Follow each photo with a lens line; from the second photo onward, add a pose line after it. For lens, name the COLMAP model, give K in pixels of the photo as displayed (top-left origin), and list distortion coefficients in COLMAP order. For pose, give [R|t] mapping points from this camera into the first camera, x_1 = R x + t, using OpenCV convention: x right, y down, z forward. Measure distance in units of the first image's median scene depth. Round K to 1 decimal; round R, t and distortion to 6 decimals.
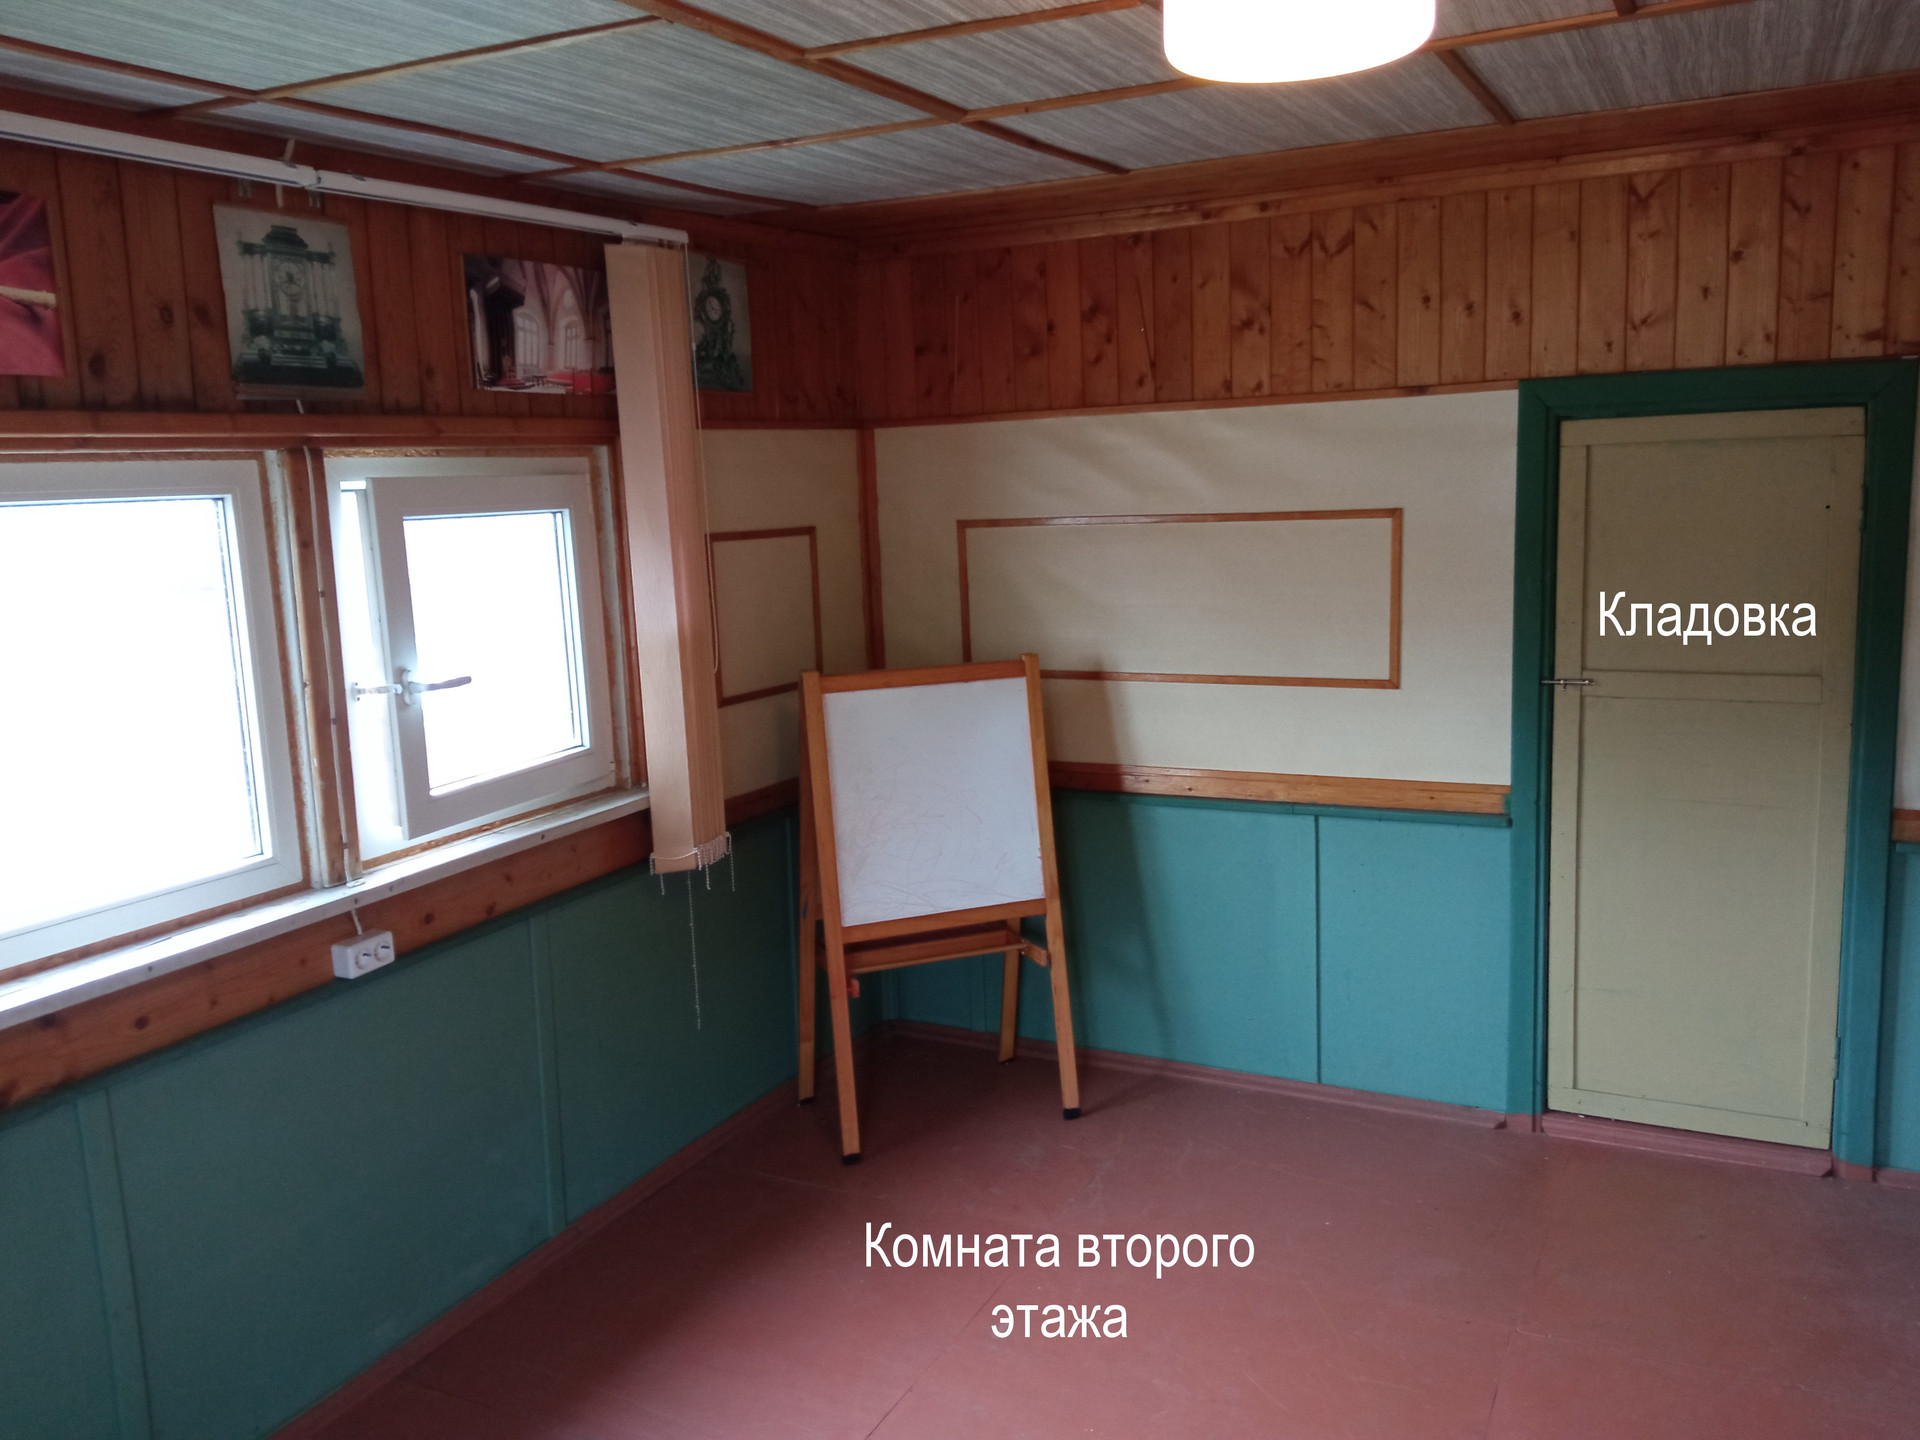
lens RADIAL K [[1577.2, 0, 971.2], [0, 1577.2, 712.1], [0, 0, 1]] dist [0.141409, -0.228179]
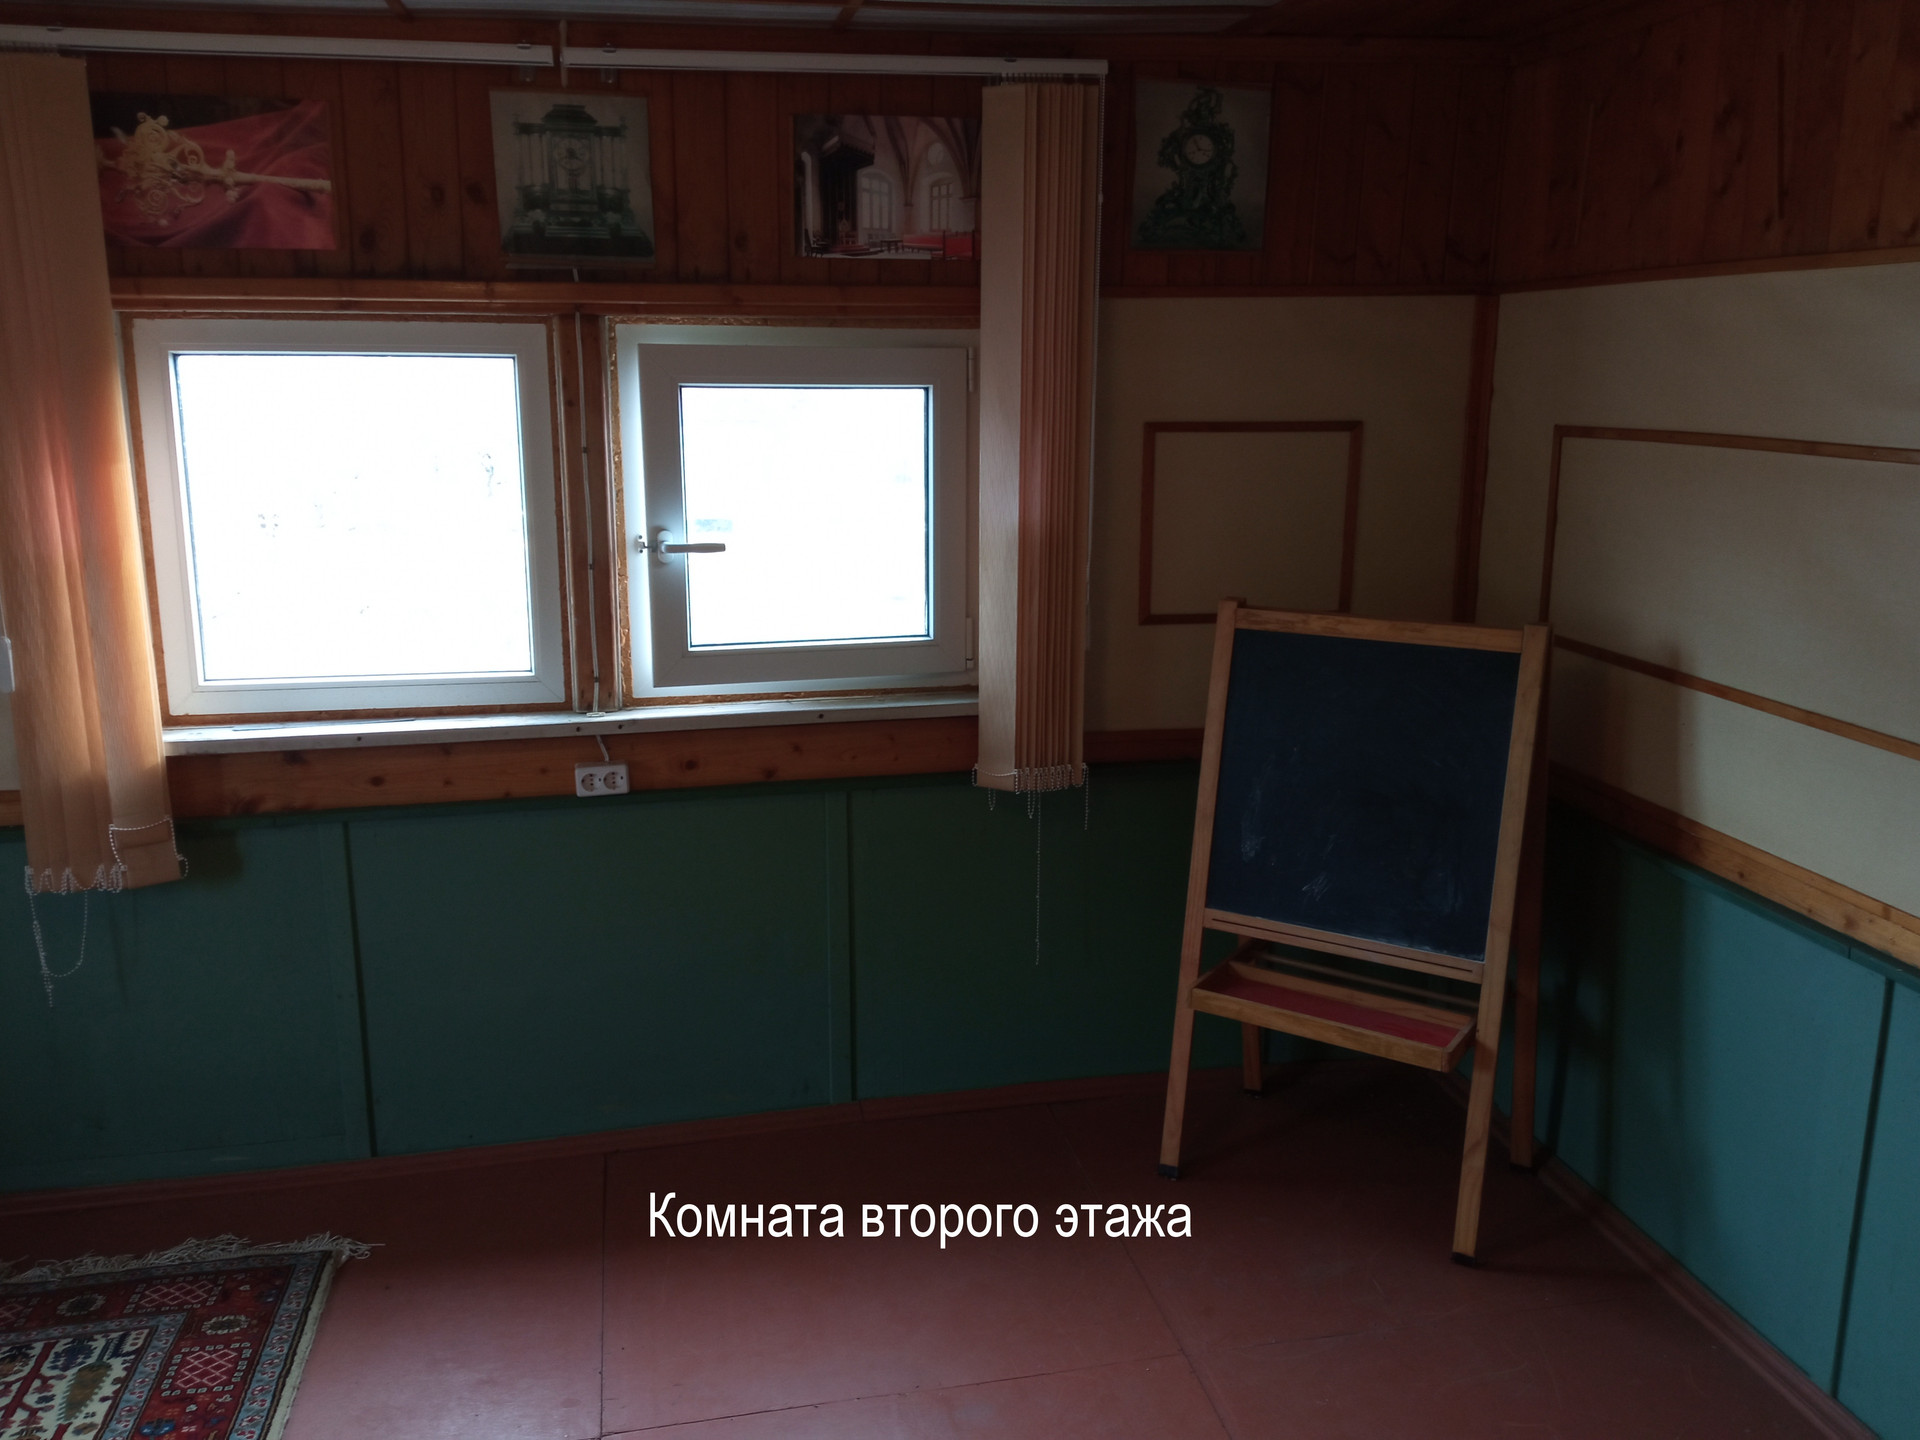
lens RADIAL K [[1548.2, 0, 952.1], [0, 1548.2, 712.5], [0, 0, 1]] dist [0.119573, -0.215633]
pose [[0.612918, 0.209374, -0.761902, 0.559419], [-0.144464, 0.977694, 0.152459, -0.089965], [0.776828, 0.016623, 0.629493, 0.486212]]
